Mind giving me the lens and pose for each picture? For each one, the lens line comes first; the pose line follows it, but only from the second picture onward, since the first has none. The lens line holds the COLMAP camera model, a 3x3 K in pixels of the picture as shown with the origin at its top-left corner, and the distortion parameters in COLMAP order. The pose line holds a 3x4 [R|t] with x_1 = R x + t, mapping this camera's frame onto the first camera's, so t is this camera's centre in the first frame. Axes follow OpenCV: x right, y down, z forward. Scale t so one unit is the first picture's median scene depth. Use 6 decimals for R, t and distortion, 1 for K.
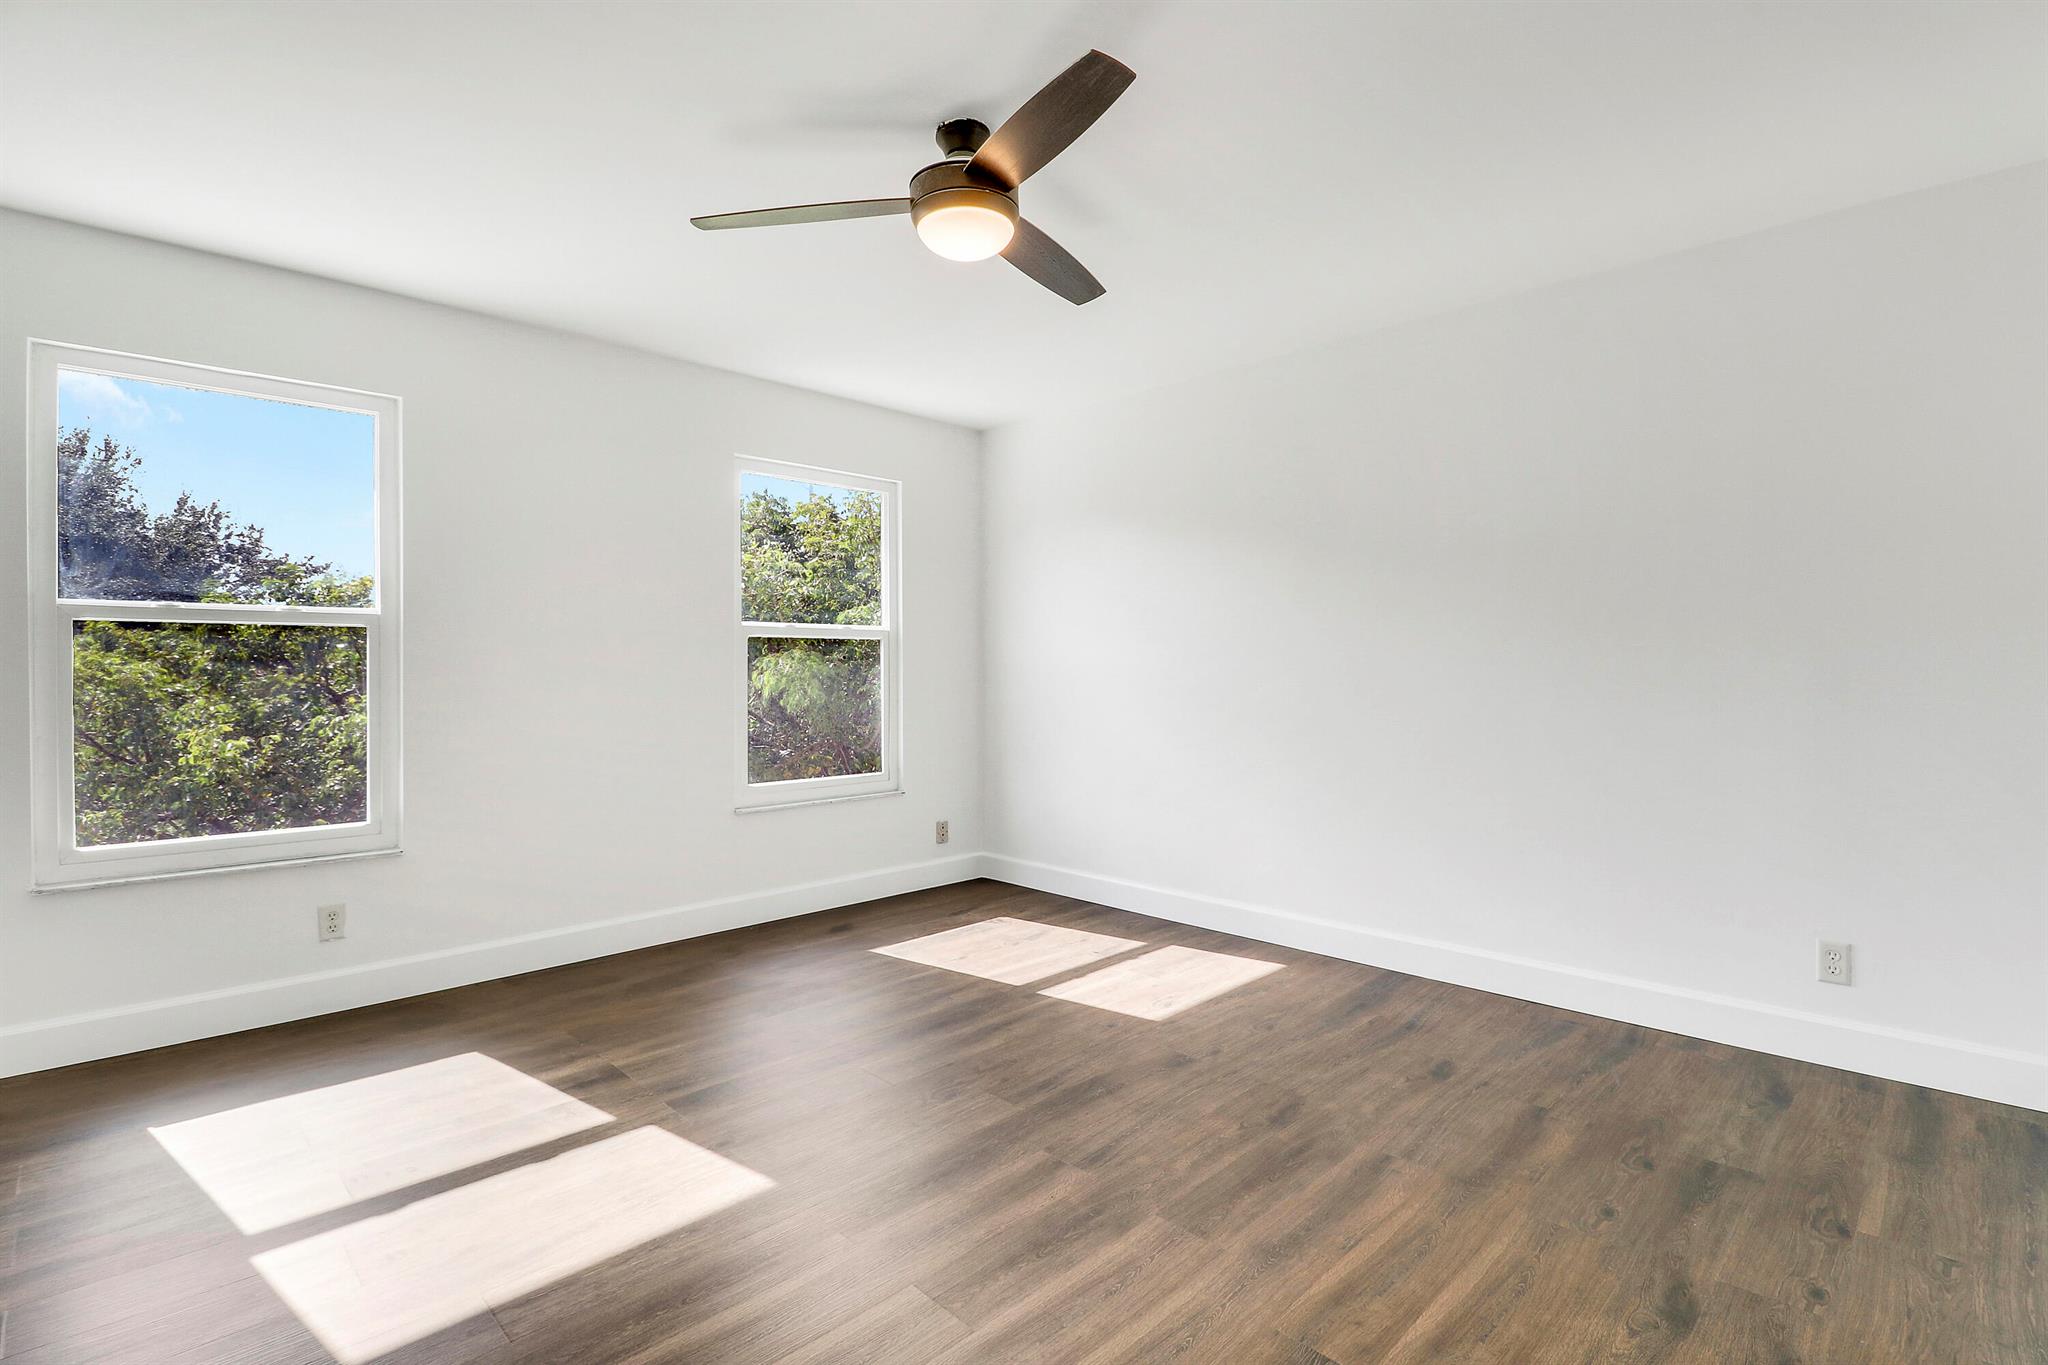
lens RADIAL K [[966.6, 0, 1022.8], [0, 966.6, 675.0], [0, 0, 1]] dist [0.010354, -0.014436]
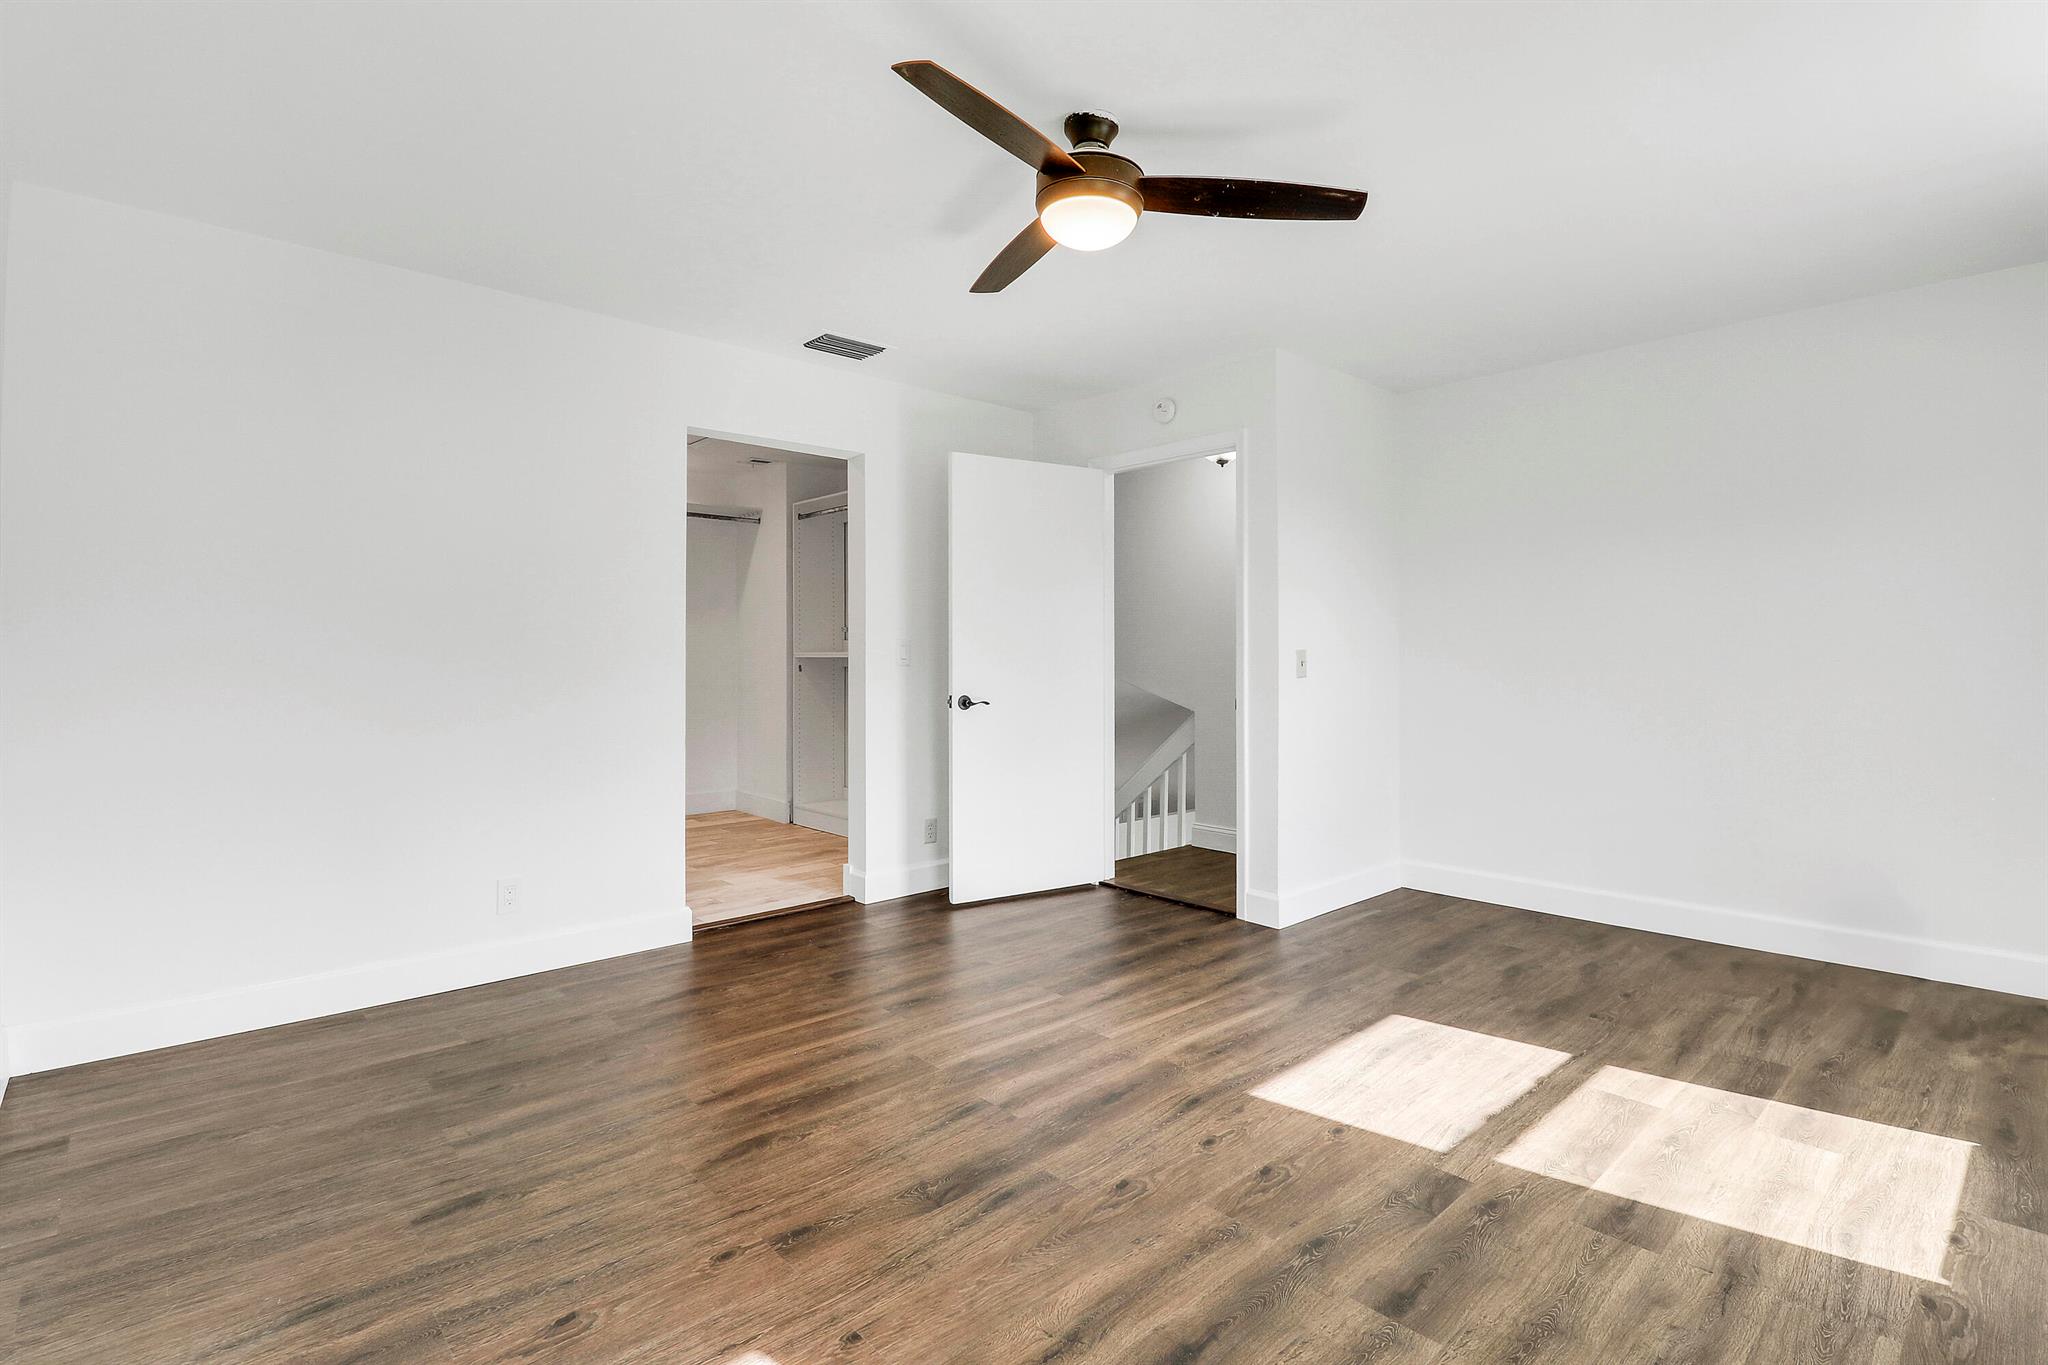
lens RADIAL K [[966.6, 0, 1025.1], [0, 966.6, 672.1], [0, 0, 1]] dist [0.010354, -0.014436]
pose [[-0.999018, 0.006388, 0.043839, -0.033166], [0.007397, 0.999711, 0.022882, -0.008196], [-0.043680, 0.023184, -0.998777, 1.891328]]
